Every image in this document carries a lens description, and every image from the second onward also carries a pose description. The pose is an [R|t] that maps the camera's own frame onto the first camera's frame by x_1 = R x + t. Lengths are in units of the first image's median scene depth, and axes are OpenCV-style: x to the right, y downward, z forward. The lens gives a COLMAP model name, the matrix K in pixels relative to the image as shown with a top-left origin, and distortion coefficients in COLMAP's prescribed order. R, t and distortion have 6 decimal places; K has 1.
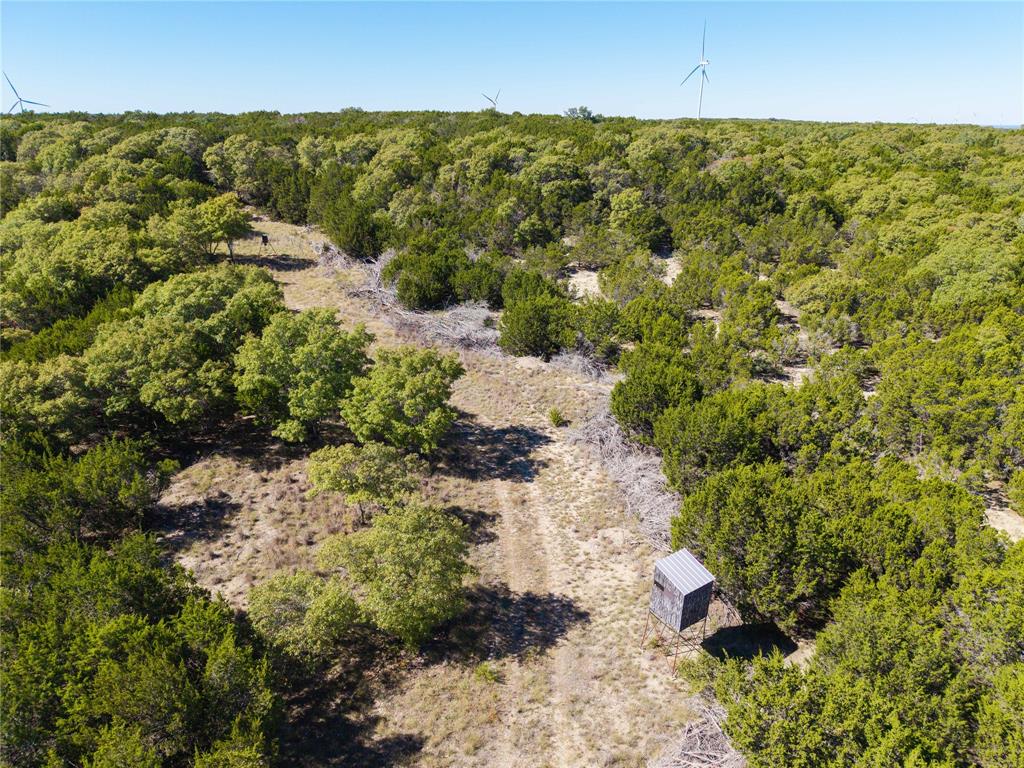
lens RADIAL K [[681.3, 0, 512.0], [0, 681.3, 384.0], [0, 0, 1]] dist [0.048592, -0.051664]
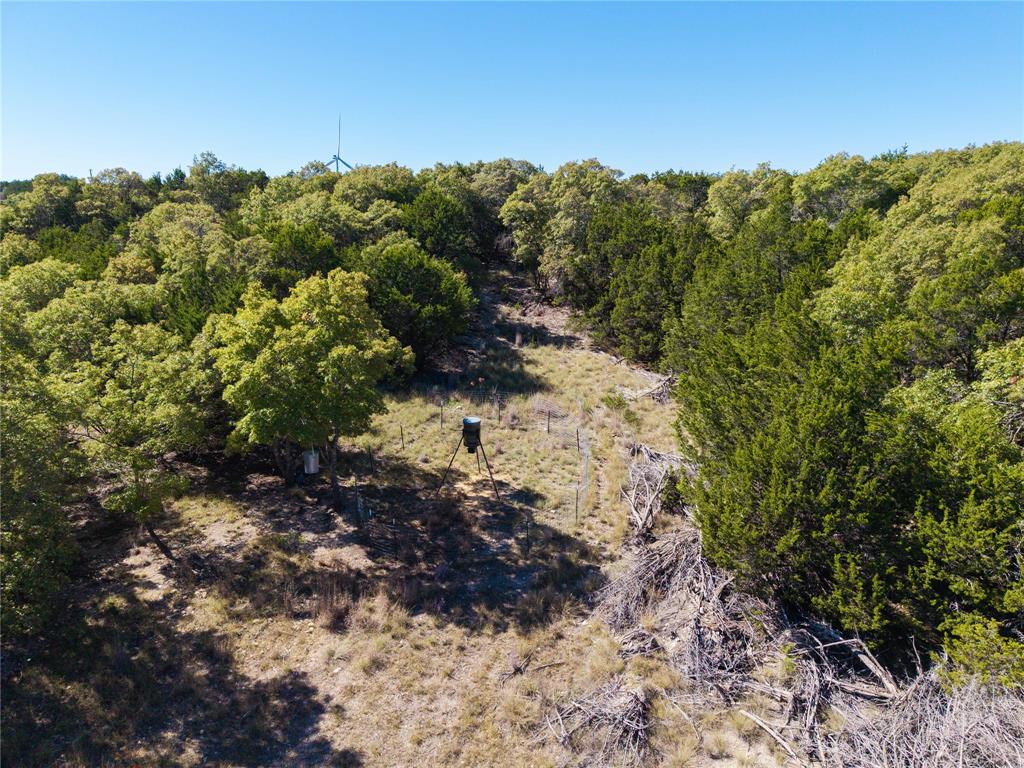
lens RADIAL K [[681.3, 0, 512.0], [0, 681.3, 384.0], [0, 0, 1]] dist [0.048592, -0.051664]
pose [[0.808358, 0.144338, -0.570722, -0.155341], [-0.213559, 0.975334, -0.055814, -0.185549], [0.548588, 0.167001, 0.819245, 0.649537]]
